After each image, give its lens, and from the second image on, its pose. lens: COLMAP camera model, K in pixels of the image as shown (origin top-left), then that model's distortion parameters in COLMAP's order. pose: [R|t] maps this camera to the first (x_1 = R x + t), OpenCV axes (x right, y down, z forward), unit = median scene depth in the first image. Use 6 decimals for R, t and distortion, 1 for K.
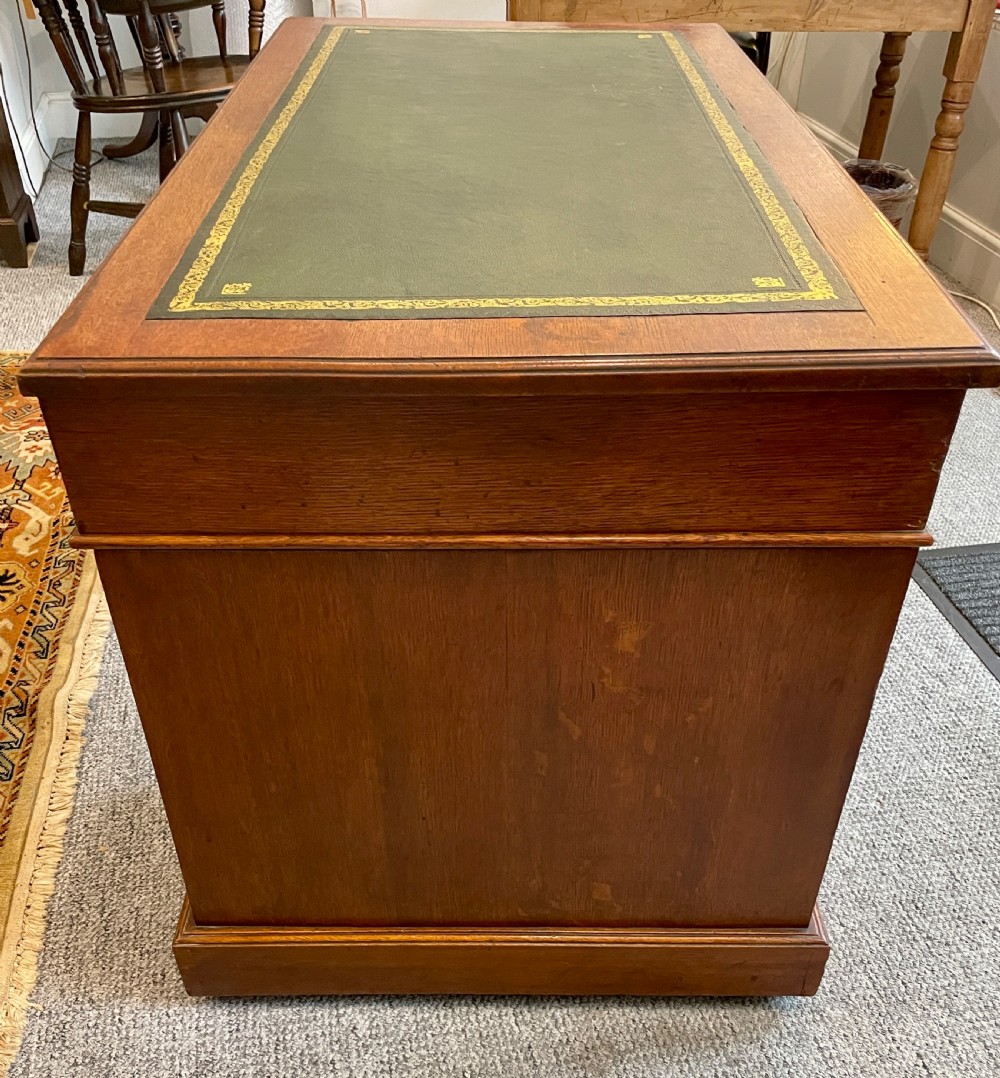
lens RADIAL K [[1106.5, 0, 471.1], [0, 1106.5, 698.4], [0, 0, 1]] dist [0.059620, -0.045040]
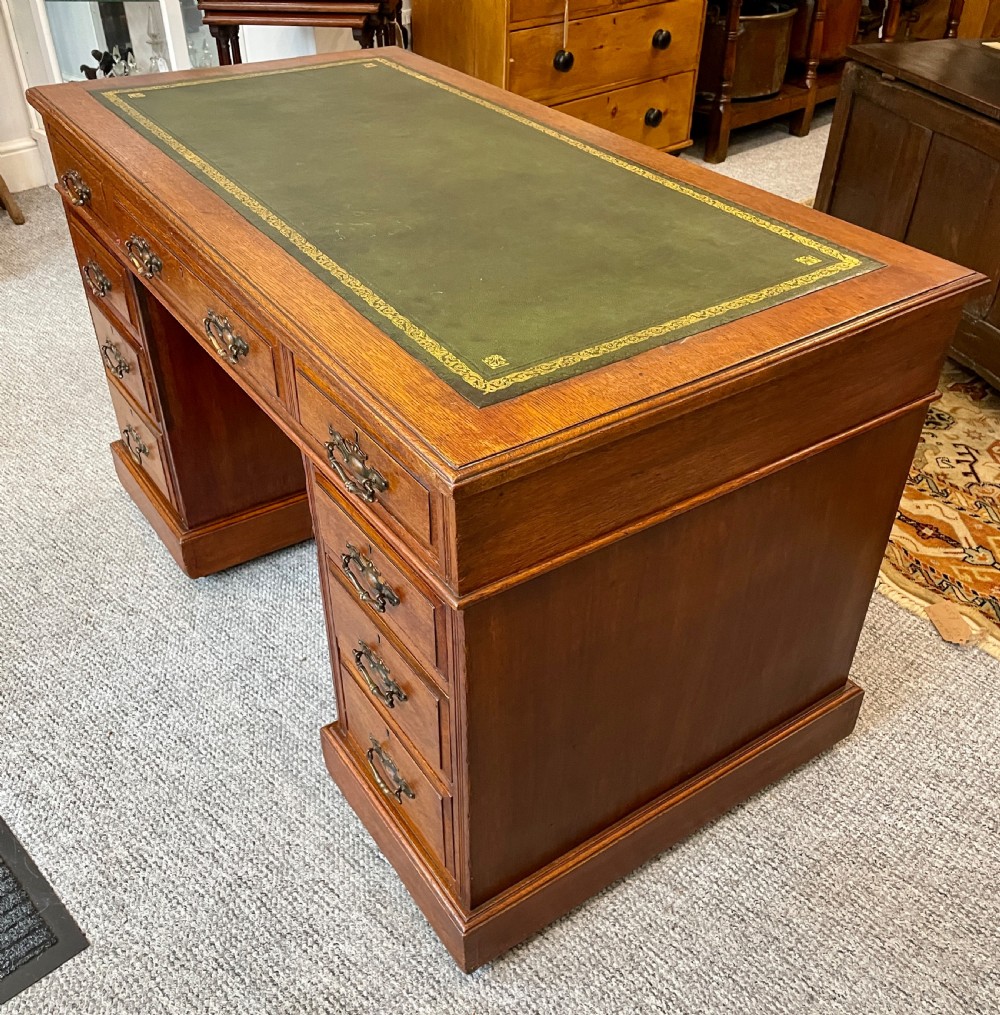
lens RADIAL K [[1012.6, 0, 501.8], [0, 1012.6, 535.8], [0, 0, 1]] dist [0.081670, -0.114861]
pose [[-0.815082, 0.351383, -0.460620, 0.595052], [-0.379068, 0.277794, 0.882688, -1.408324], [0.438119, 0.894069, -0.093227, 1.498409]]
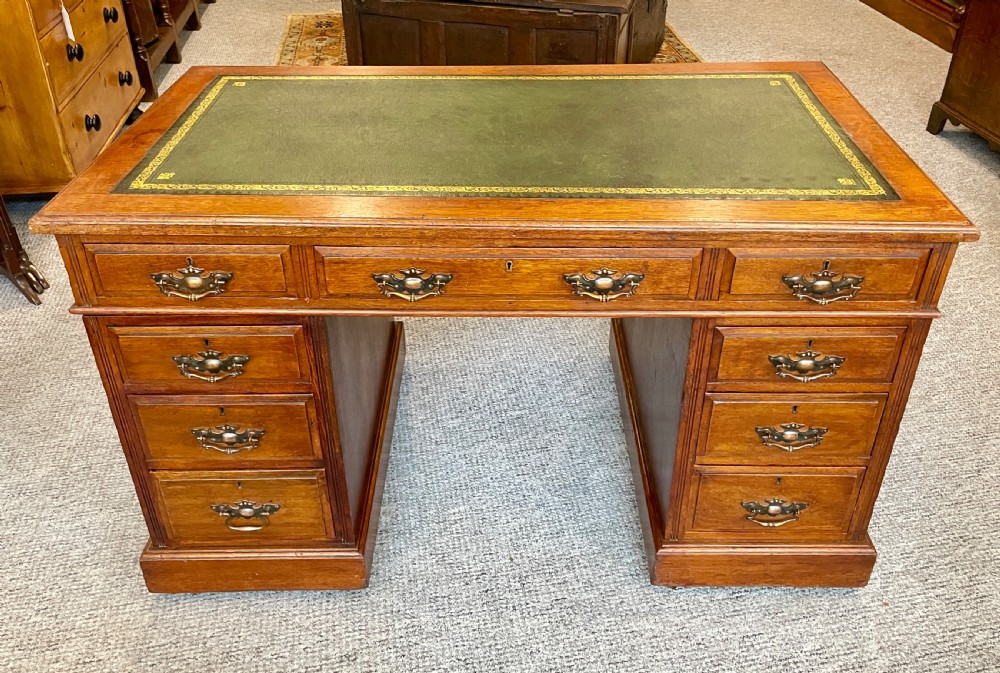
lens RADIAL K [[848.3, 0, 507.4], [0, 848.3, 252.9], [0, 0, 1]] dist [0.068913, -0.073145]
pose [[0.023982, 0.517694, -0.855230, 1.108577], [-0.645236, 0.661451, 0.382300, -0.845526], [0.763607, 0.542657, 0.349898, 0.689671]]
